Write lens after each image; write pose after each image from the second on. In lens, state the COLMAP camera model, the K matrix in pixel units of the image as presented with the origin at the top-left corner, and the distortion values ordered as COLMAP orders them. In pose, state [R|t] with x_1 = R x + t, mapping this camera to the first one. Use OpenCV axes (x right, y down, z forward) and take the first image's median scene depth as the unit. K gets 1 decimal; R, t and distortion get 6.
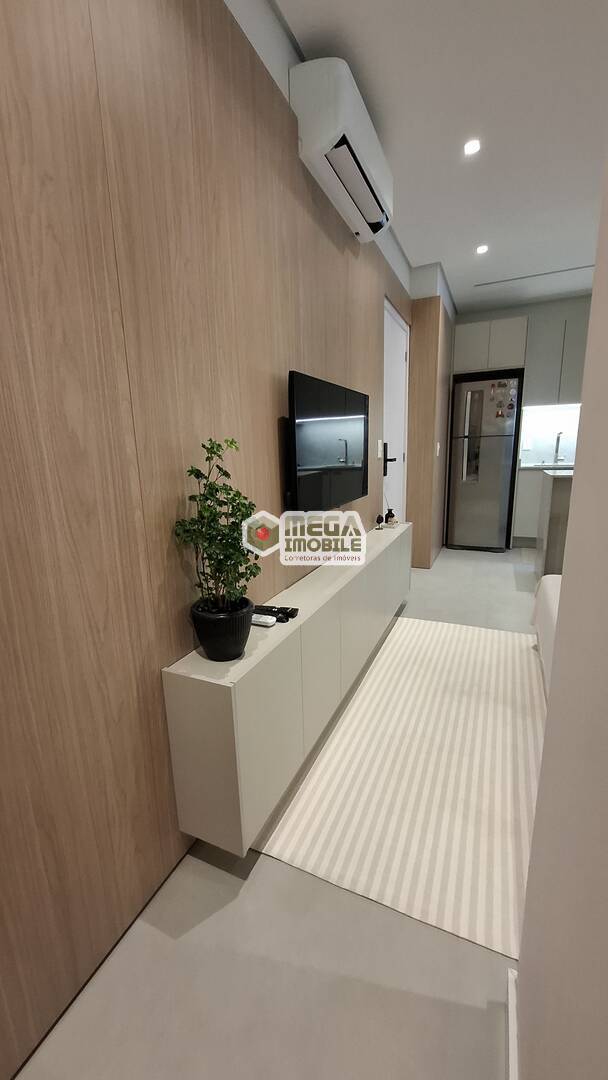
lens RADIAL K [[429.7, 0, 290.1], [0, 429.7, 541.8], [0, 0, 1]] dist [-0.005678, 0.001328]
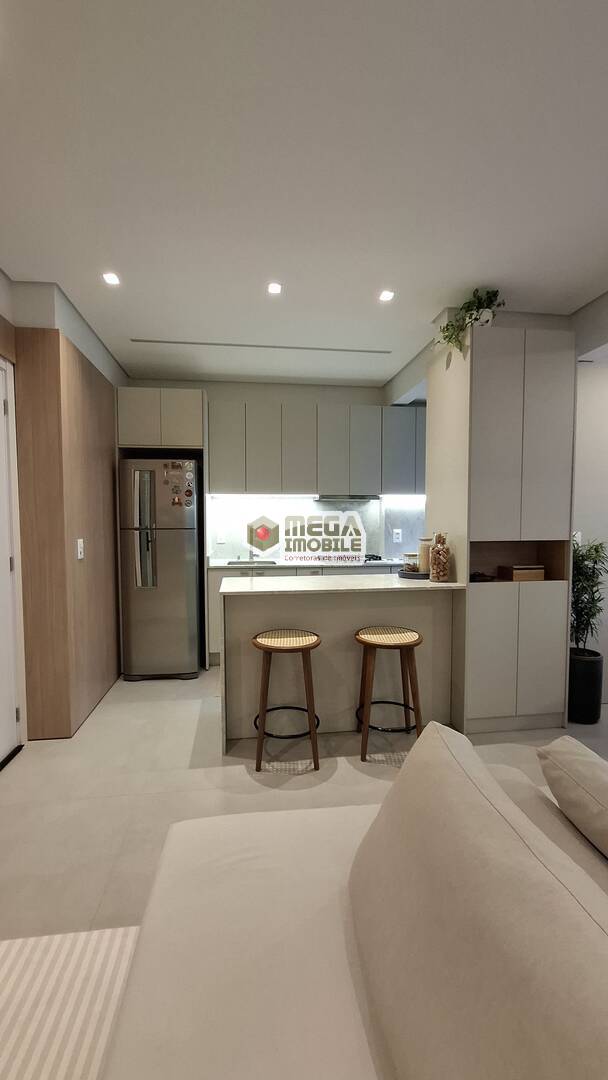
lens RADIAL K [[429.7, 0, 295.1], [0, 429.7, 541.8], [0, 0, 1]] dist [-0.005678, 0.001328]
pose [[0.841867, -0.000279, 0.539685, 0.247497], [0.092784, 0.985185, -0.144227, -0.092004], [-0.531650, 0.171494, 0.829420, 0.246281]]
